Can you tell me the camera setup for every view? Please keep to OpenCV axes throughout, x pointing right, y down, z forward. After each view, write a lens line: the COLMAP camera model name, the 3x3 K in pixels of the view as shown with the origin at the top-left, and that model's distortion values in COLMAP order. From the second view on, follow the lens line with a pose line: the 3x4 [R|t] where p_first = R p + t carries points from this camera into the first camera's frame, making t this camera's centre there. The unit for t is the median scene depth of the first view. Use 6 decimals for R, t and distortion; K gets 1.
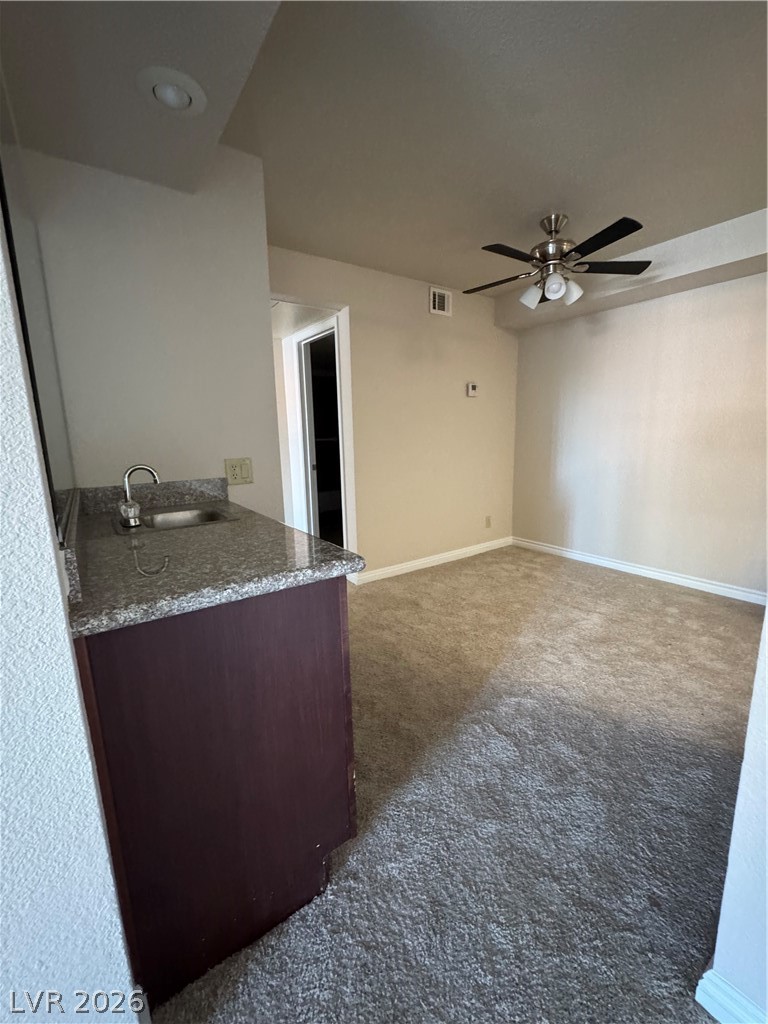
lens RADIAL K [[427.6, 0, 384.0], [0, 427.6, 512.0], [0, 0, 1]] dist [-0.001885, 0.000127]
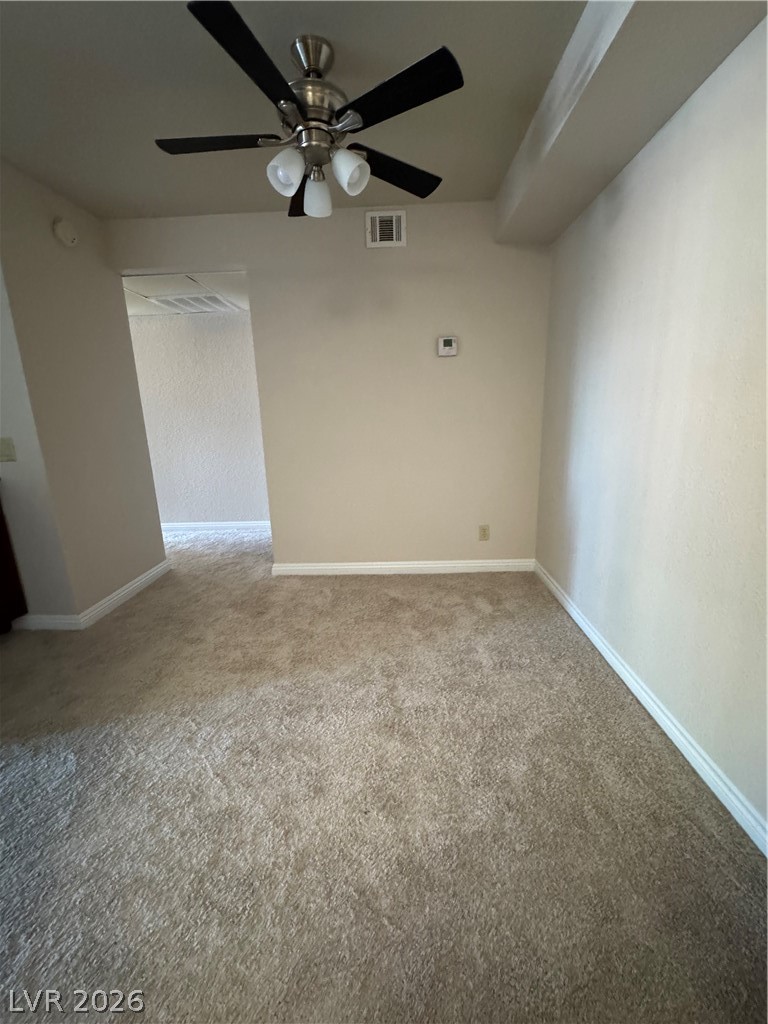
lens RADIAL K [[427.6, 0, 384.0], [0, 427.6, 512.0], [0, 0, 1]] dist [-0.001885, 0.000127]
pose [[0.795587, 0.143151, -0.588684, 1.230451], [-0.100239, 0.989394, 0.105123, -0.162849], [0.597489, -0.024625, 0.801499, 0.759820]]
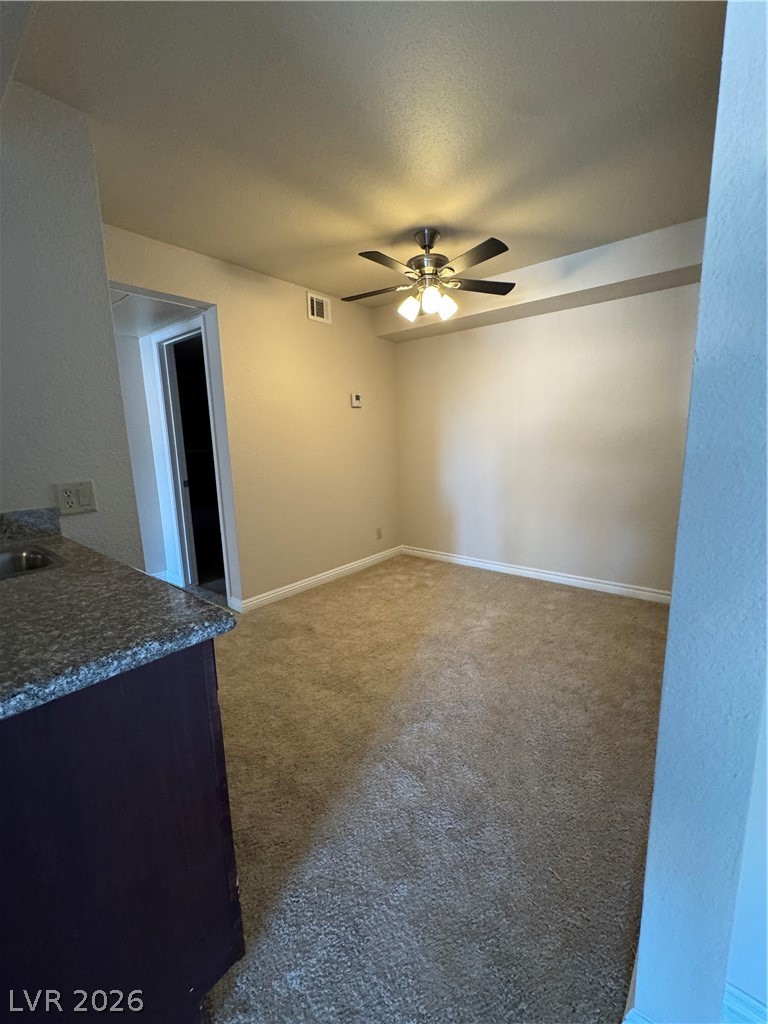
lens RADIAL K [[427.6, 0, 384.0], [0, 427.6, 512.0], [0, 0, 1]] dist [-0.001885, 0.000127]
pose [[0.966325, -0.048178, 0.252774, 0.016786], [0.052733, 0.998545, -0.011274, -0.031305], [-0.251863, 0.024224, 0.967460, 0.086912]]
